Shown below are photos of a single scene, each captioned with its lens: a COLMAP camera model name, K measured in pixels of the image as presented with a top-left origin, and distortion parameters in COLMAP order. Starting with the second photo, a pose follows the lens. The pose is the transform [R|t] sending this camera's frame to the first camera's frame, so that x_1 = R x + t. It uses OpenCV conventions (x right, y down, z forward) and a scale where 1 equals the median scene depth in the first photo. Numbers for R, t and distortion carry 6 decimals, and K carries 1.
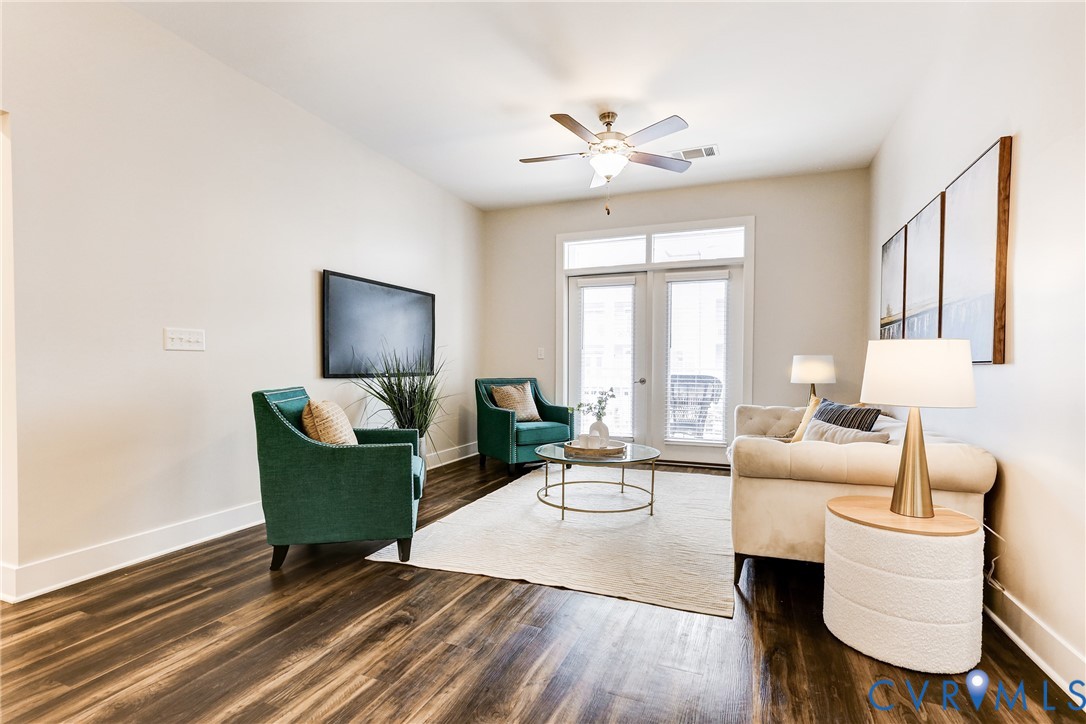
lens RADIAL K [[507.8, 0, 547.0], [0, 507.8, 377.2], [0, 0, 1]] dist [-0.001268, 0.000155]
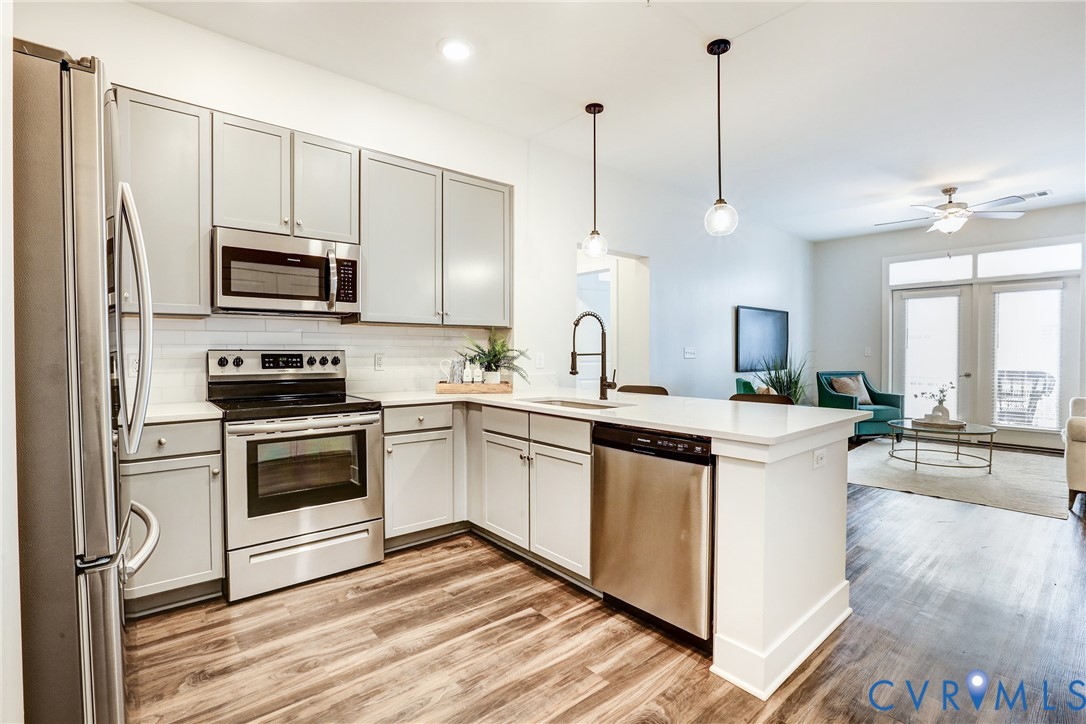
lens RADIAL K [[512.1, 0, 542.9], [0, 512.1, 357.1], [0, 0, 1]] dist [-0.039411, 0.016065]
pose [[0.895900, 0.001711, -0.444252, -0.204996], [-0.005528, 0.999958, -0.007296, -0.023171], [0.444221, 0.008993, 0.895872, -0.566076]]
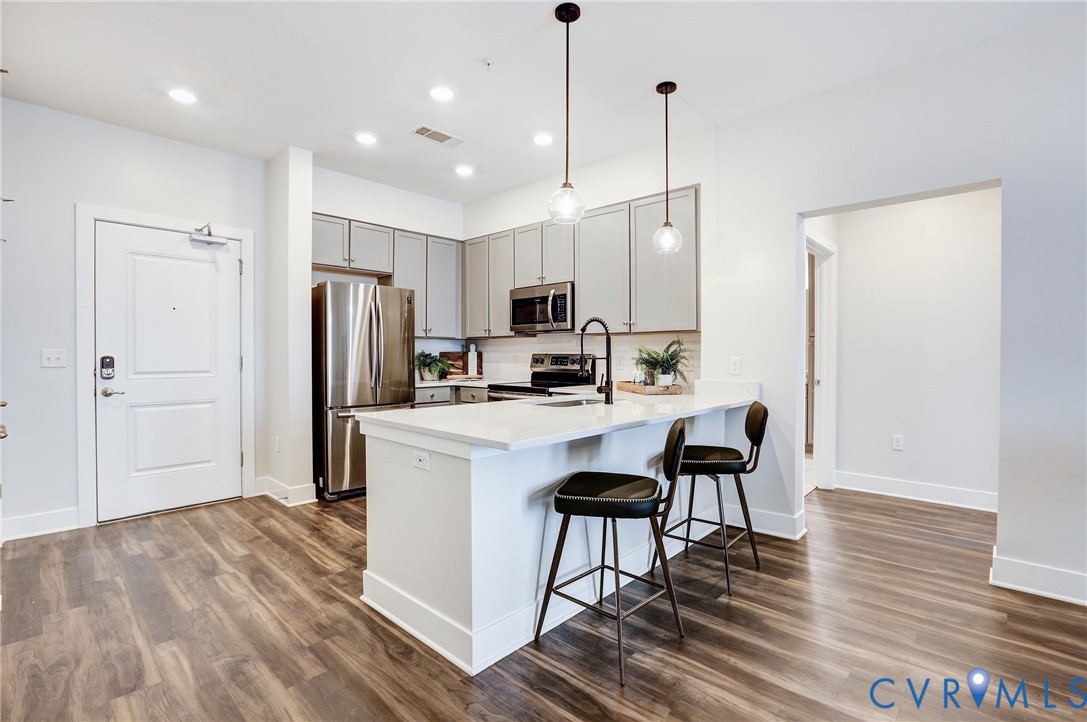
lens RADIAL K [[512.6, 0, 543.4], [0, 512.6, 356.1], [0, 0, 1]] dist [-0.039411, 0.016065]
pose [[-0.359693, 0.003068, -0.933066, 0.192867], [-0.018019, 0.999785, 0.010234, -0.039901], [0.932897, 0.020494, -0.359560, 0.182075]]
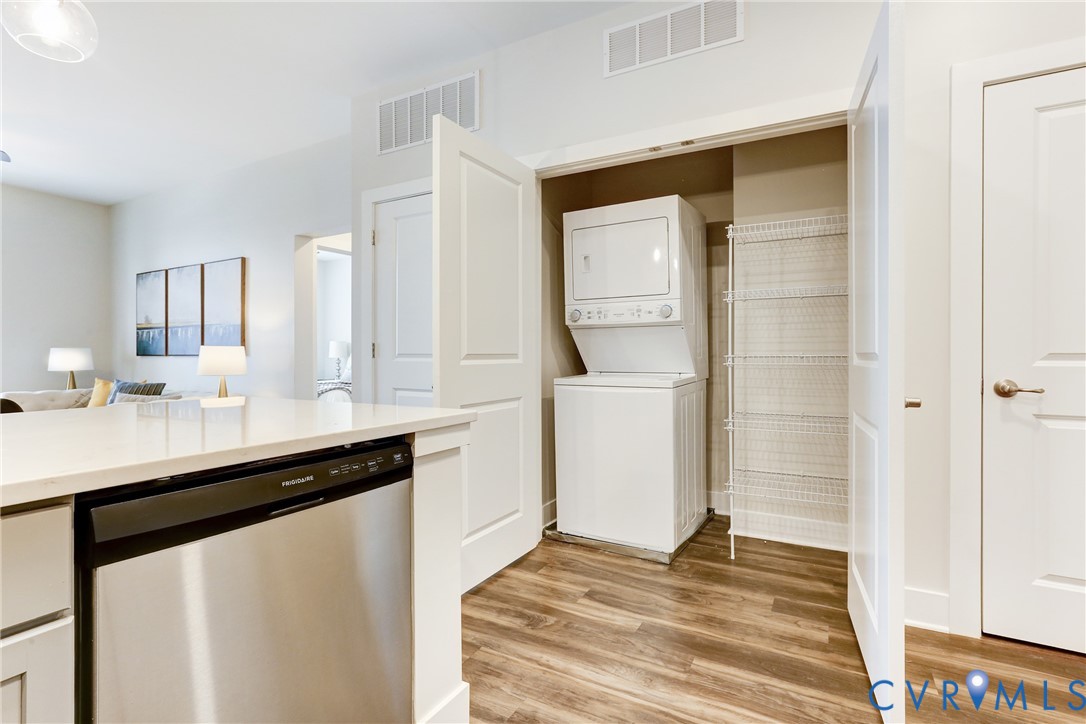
lens RADIAL K [[512.1, 0, 542.9], [0, 512.1, 357.1], [0, 0, 1]] dist [-0.039411, 0.016065]
pose [[0.115533, -0.005151, 0.993290, -0.498583], [0.021191, 0.999772, 0.002720, 0.000132], [-0.993078, 0.020734, 0.115616, -0.246165]]
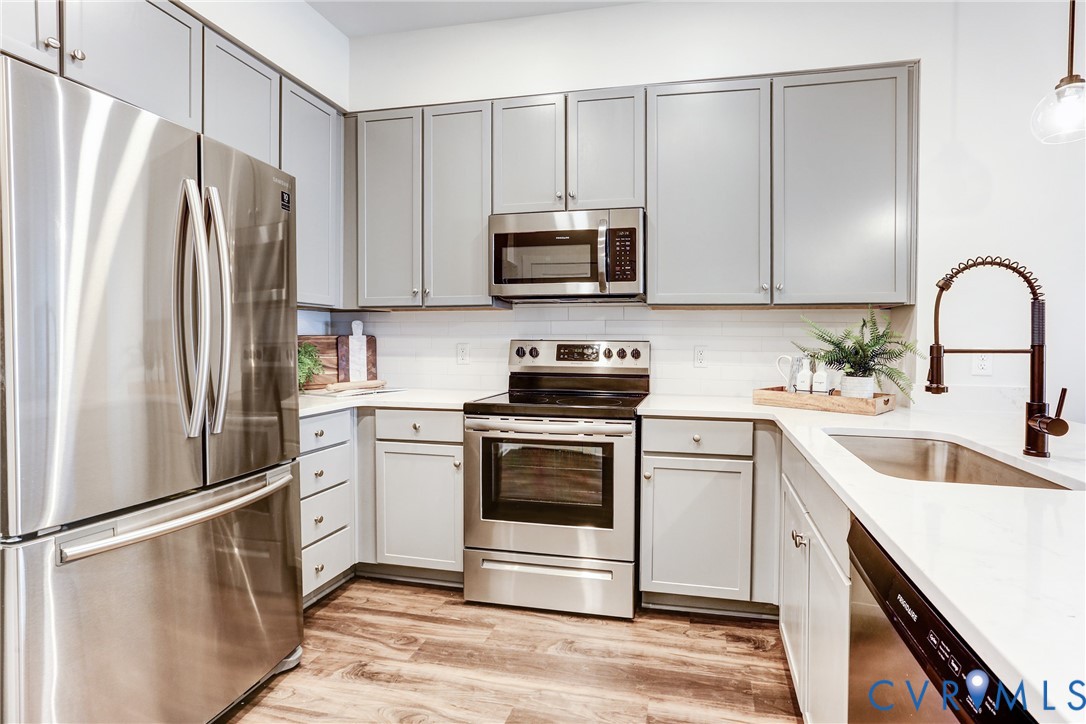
lens RADIAL K [[521.6, 0, 592.2], [0, 521.6, 350.1], [0, 0, 1]] dist [-0.020065, 0.000859]
pose [[0.196497, 0.013809, -0.980407, -0.195756], [-0.024061, 0.999668, 0.009258, -0.029409], [0.980209, 0.021771, 0.196764, -0.252046]]
